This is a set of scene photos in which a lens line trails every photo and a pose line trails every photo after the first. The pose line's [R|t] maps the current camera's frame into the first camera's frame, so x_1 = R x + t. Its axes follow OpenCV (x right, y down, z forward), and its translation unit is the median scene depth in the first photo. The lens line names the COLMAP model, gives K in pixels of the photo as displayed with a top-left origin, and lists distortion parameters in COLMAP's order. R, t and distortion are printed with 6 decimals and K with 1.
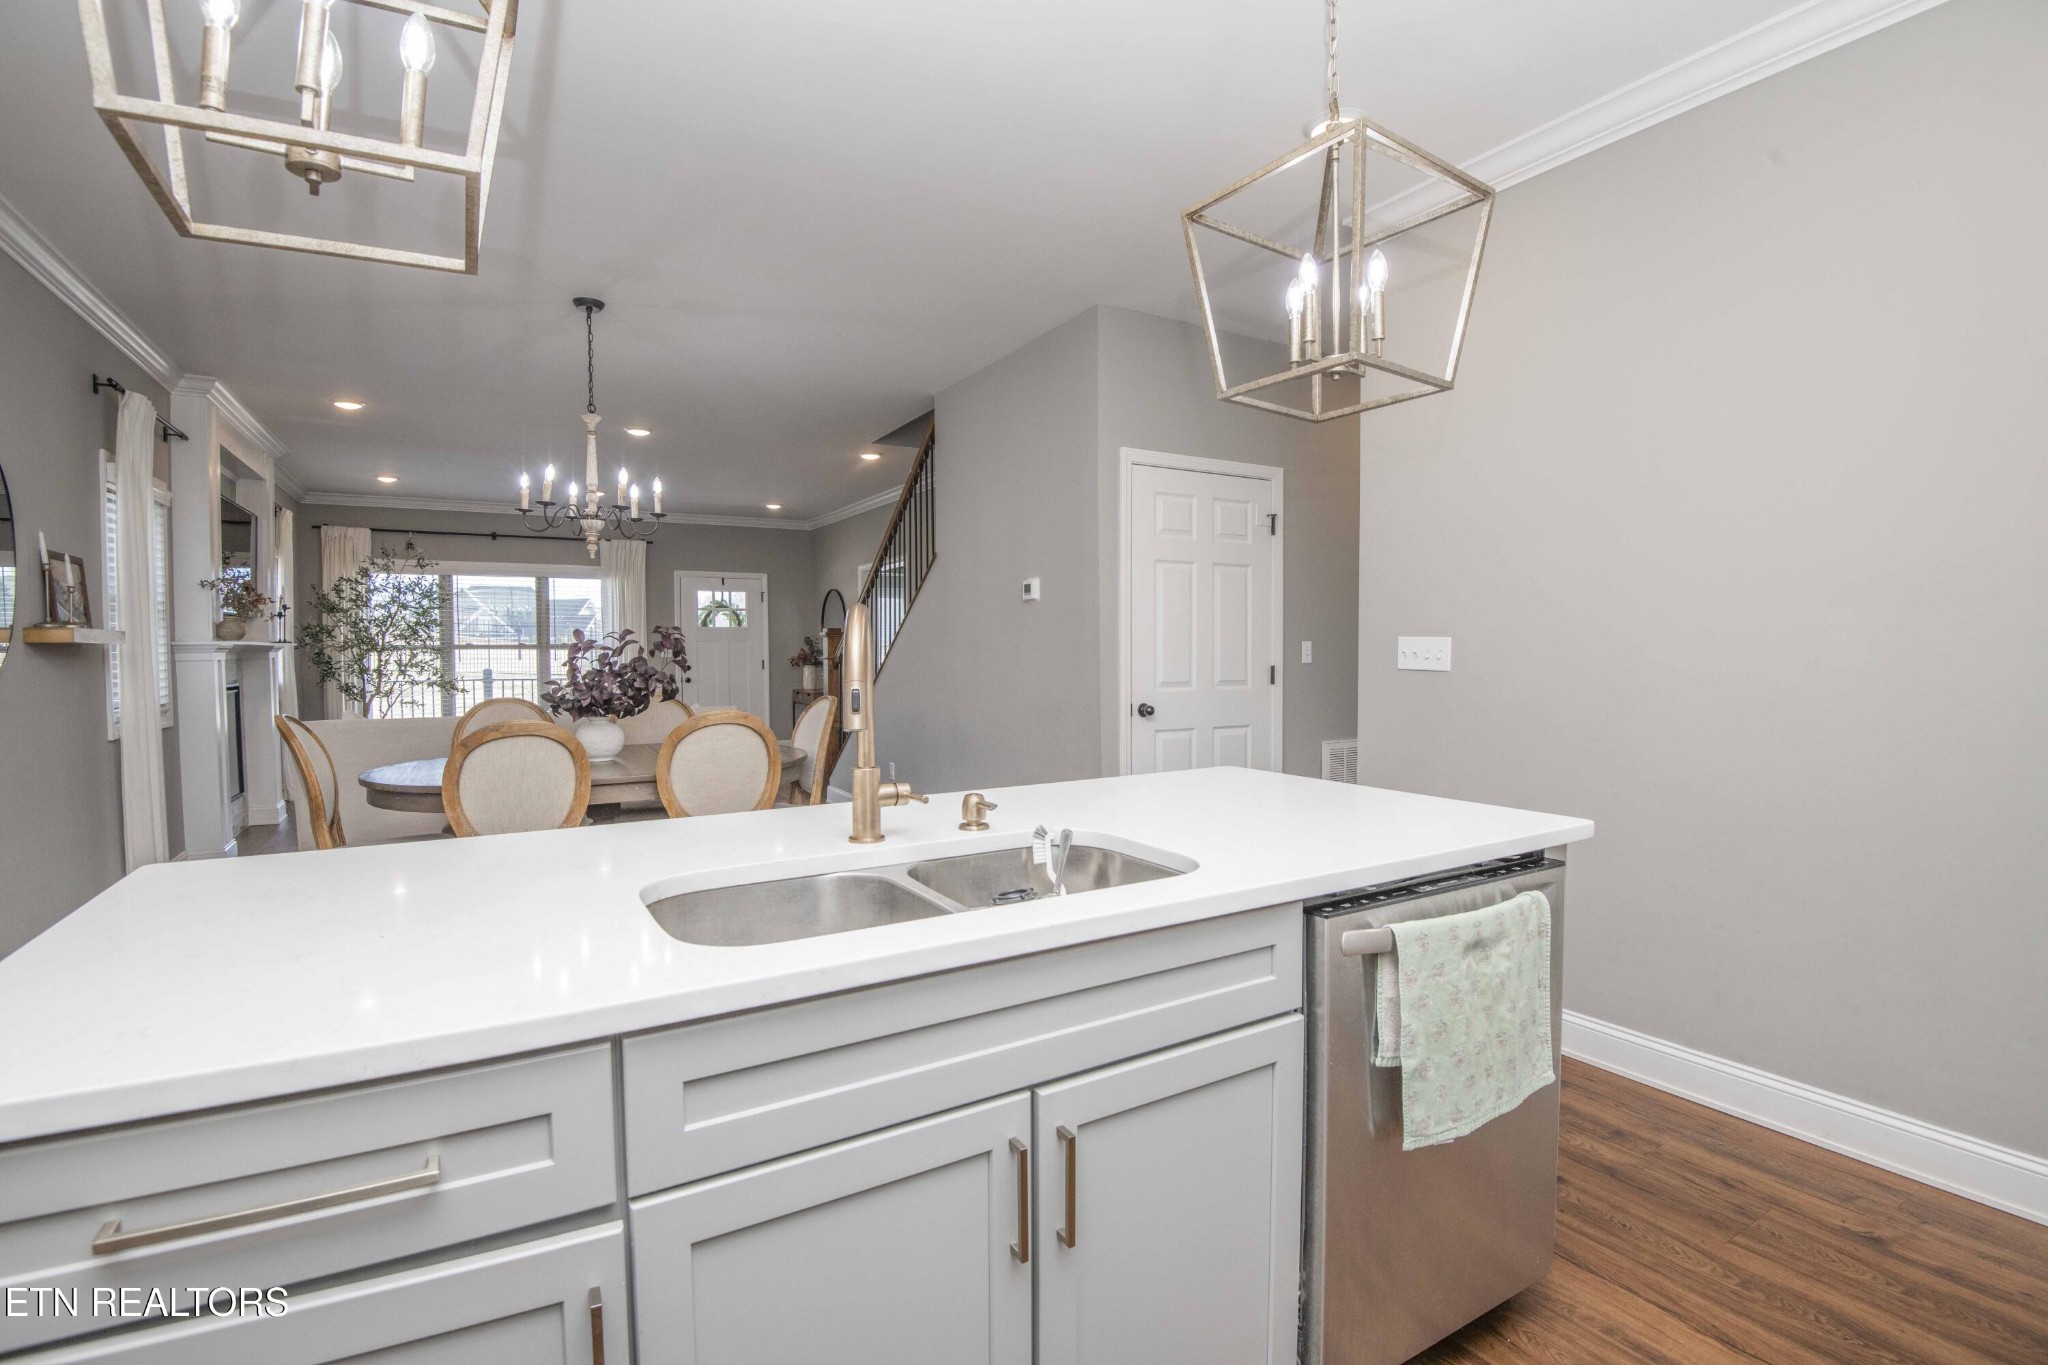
lens RADIAL K [[948.0, 0, 1030.6], [0, 948.0, 678.7], [0, 0, 1]] dist [-0.019167, -0.013656]
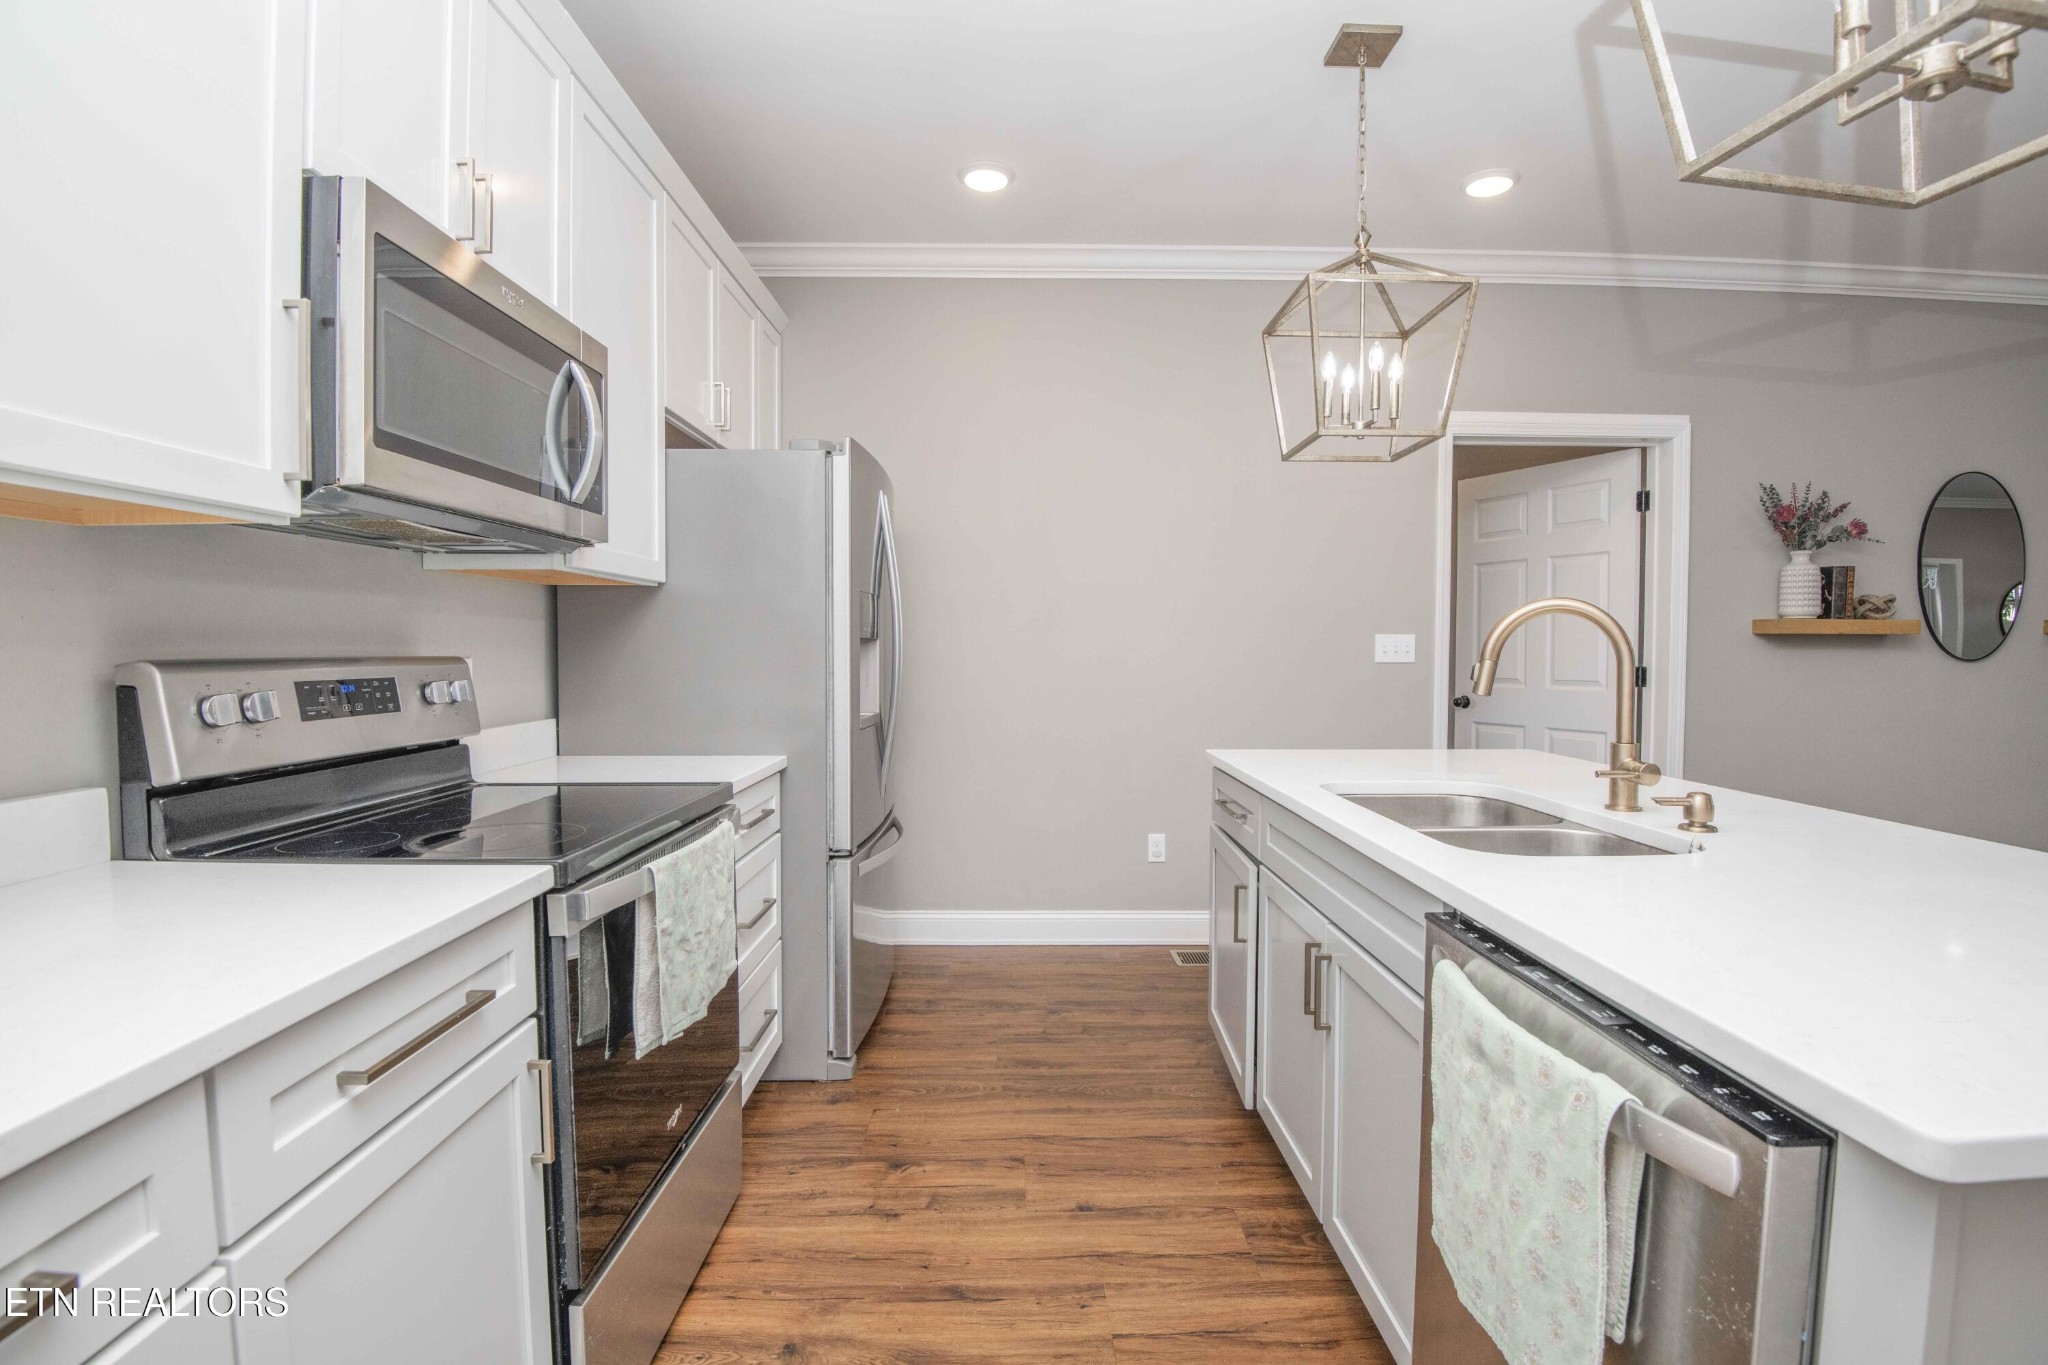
lens RADIAL K [[948.0, 0, 1030.6], [0, 948.0, 678.7], [0, 0, 1]] dist [-0.019167, -0.013656]
pose [[-0.490791, 0.036745, -0.870502, 0.196571], [-0.029078, 0.997863, 0.058515, -0.004037], [0.870792, 0.054031, -0.488674, 0.164562]]
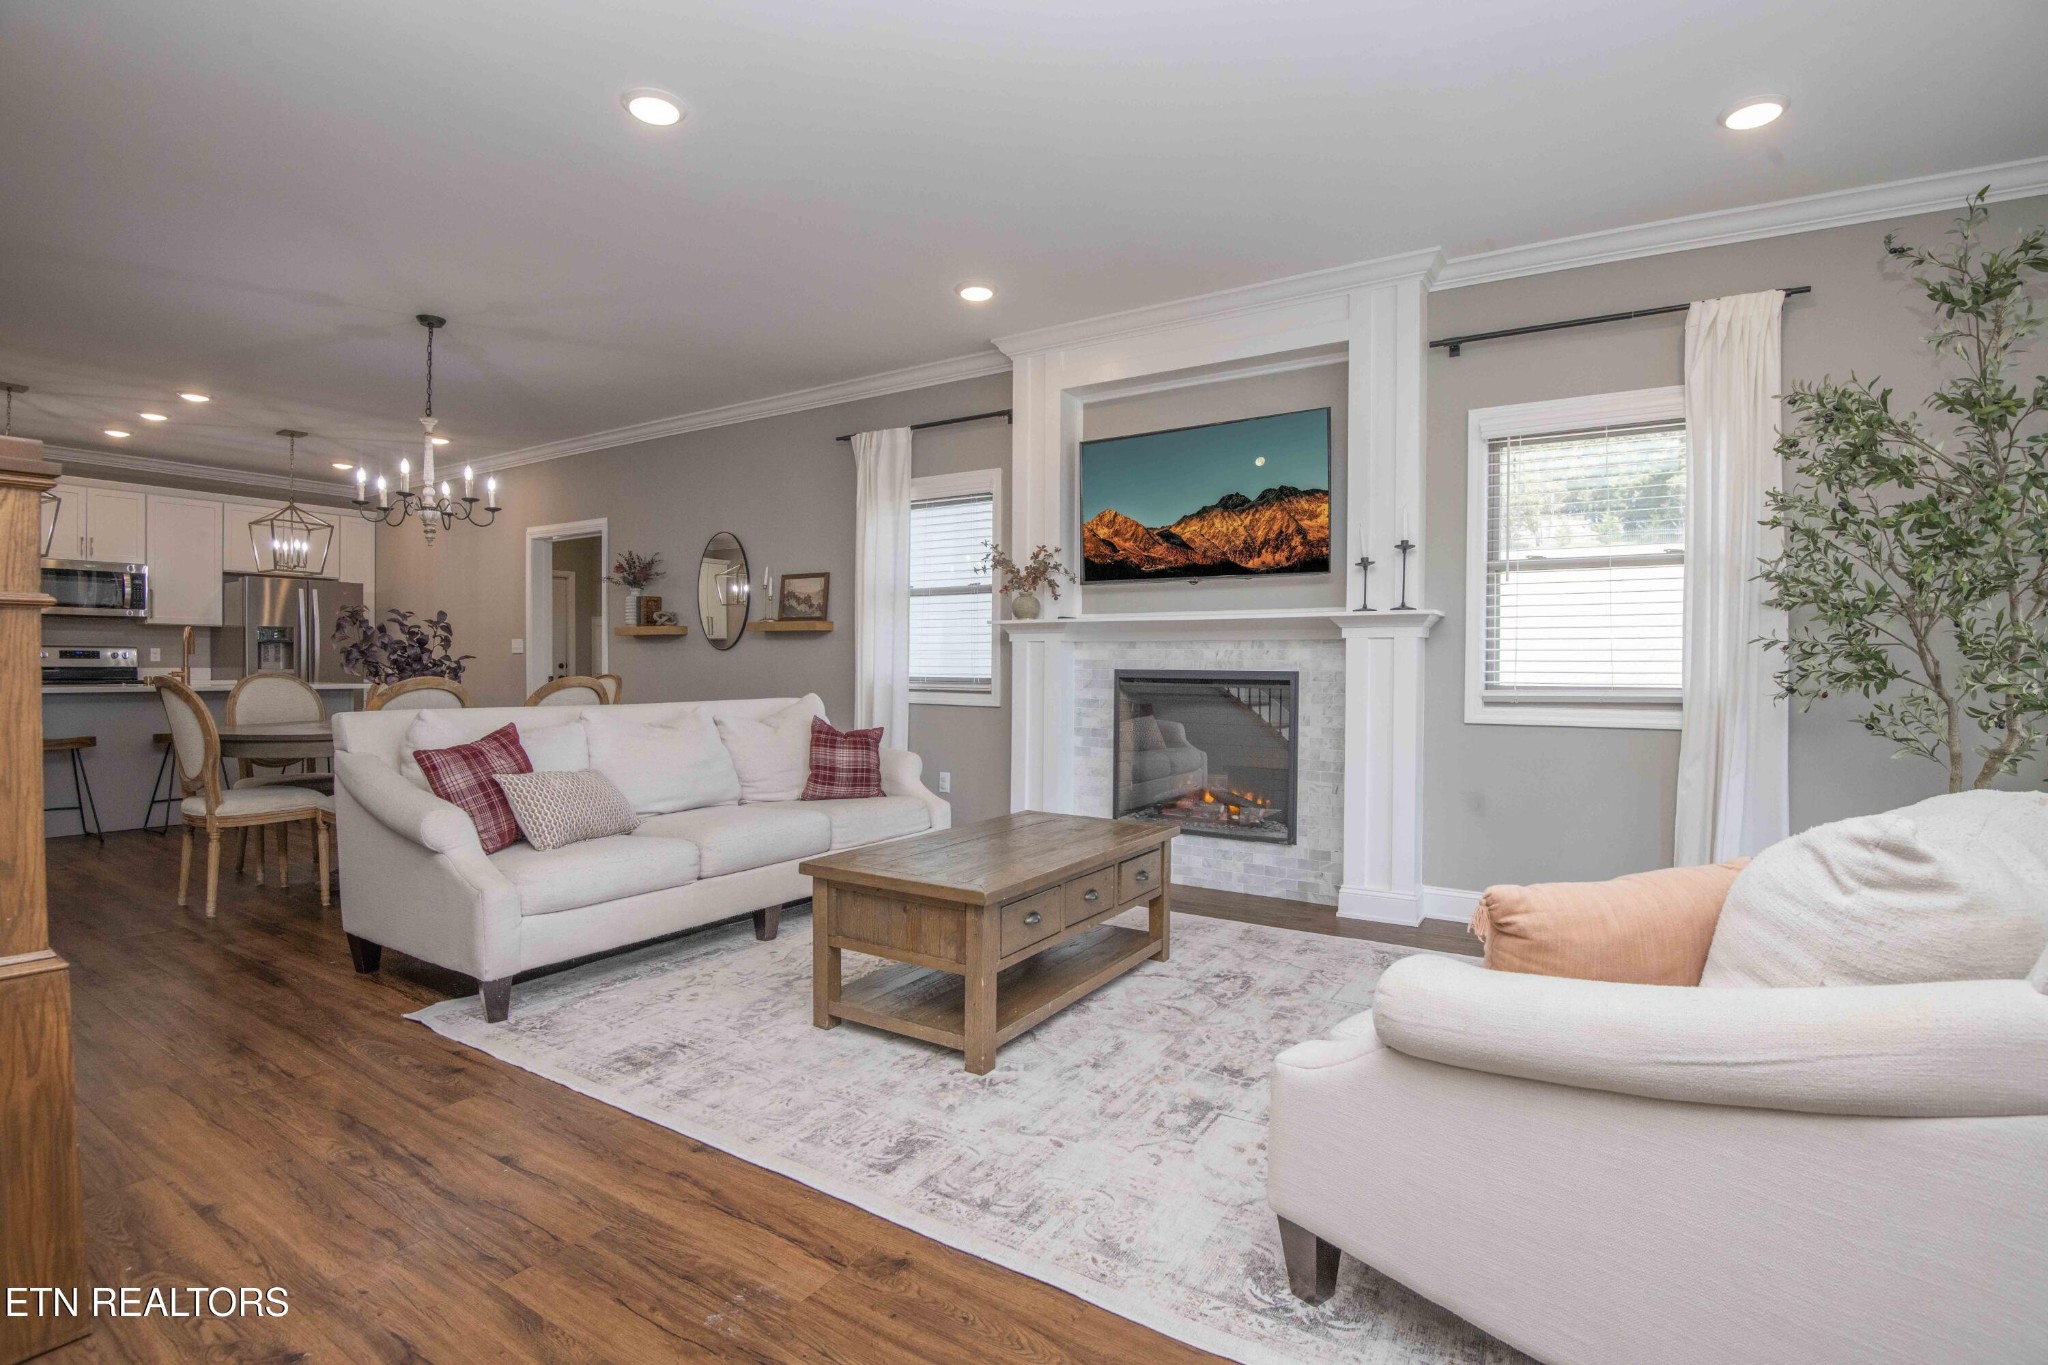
lens RADIAL K [[948.7, 0, 1031.3], [0, 948.7, 674.4], [0, 0, 1]] dist [0.001714, -0.028338]
pose [[-0.882970, 0.006056, -0.469391, -0.261456], [-0.015457, 0.998999, 0.041966, -0.015440], [0.469176, 0.044311, -0.881993, 1.071553]]
